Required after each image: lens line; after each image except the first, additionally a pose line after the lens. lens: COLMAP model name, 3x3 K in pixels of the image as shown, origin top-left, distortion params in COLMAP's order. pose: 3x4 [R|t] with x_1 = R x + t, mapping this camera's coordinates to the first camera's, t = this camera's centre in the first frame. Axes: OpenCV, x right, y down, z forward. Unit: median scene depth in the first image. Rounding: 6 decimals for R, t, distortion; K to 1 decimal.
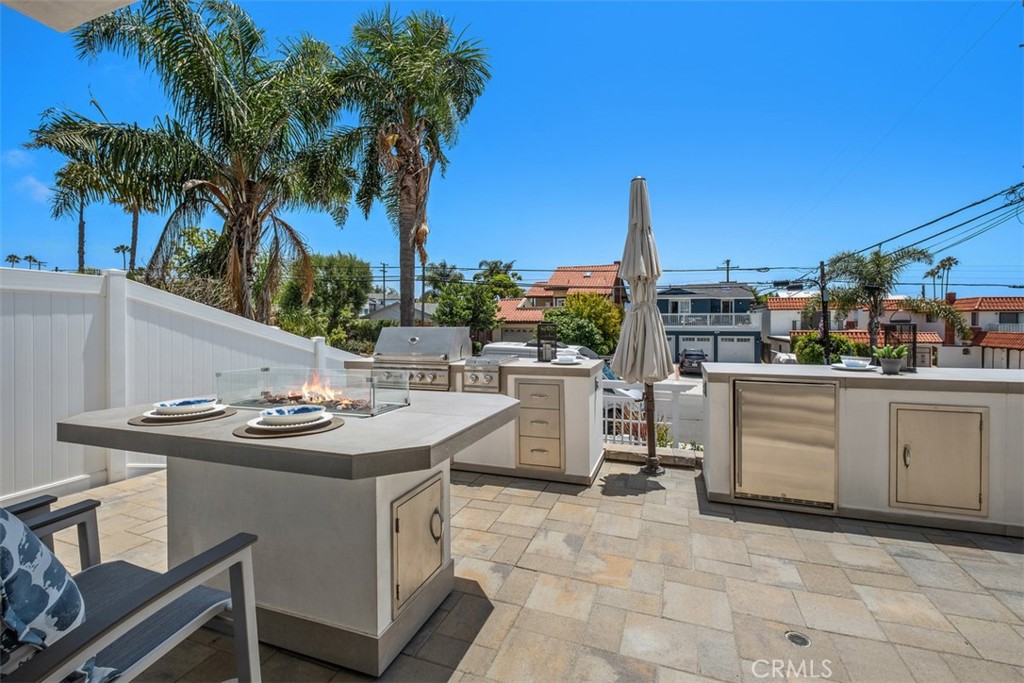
lens RADIAL K [[446.1, 0, 514.1], [0, 446.1, 332.2], [0, 0, 1]] dist [0.000699, -0.004459]
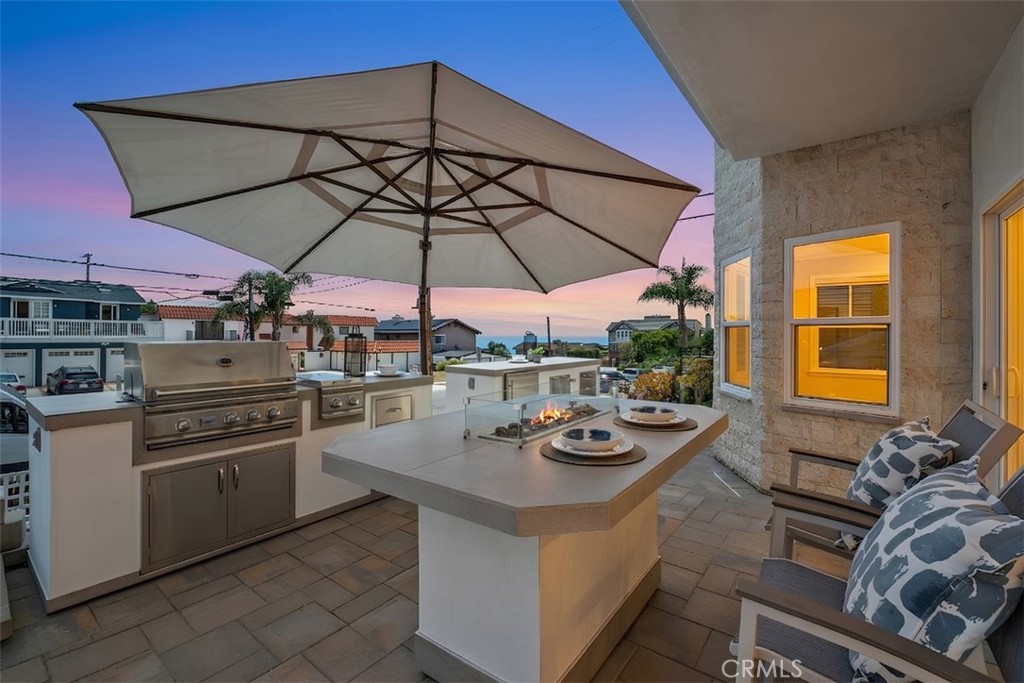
lens RADIAL K [[446.1, 0, 514.0], [0, 446.1, 338.1], [0, 0, 1]] dist [0.000699, -0.004459]
pose [[0.299250, -0.005454, 0.954159, -0.087817], [0.013205, 0.999912, 0.001574, -0.001347], [-0.954083, 0.012129, 0.299296, 0.049256]]
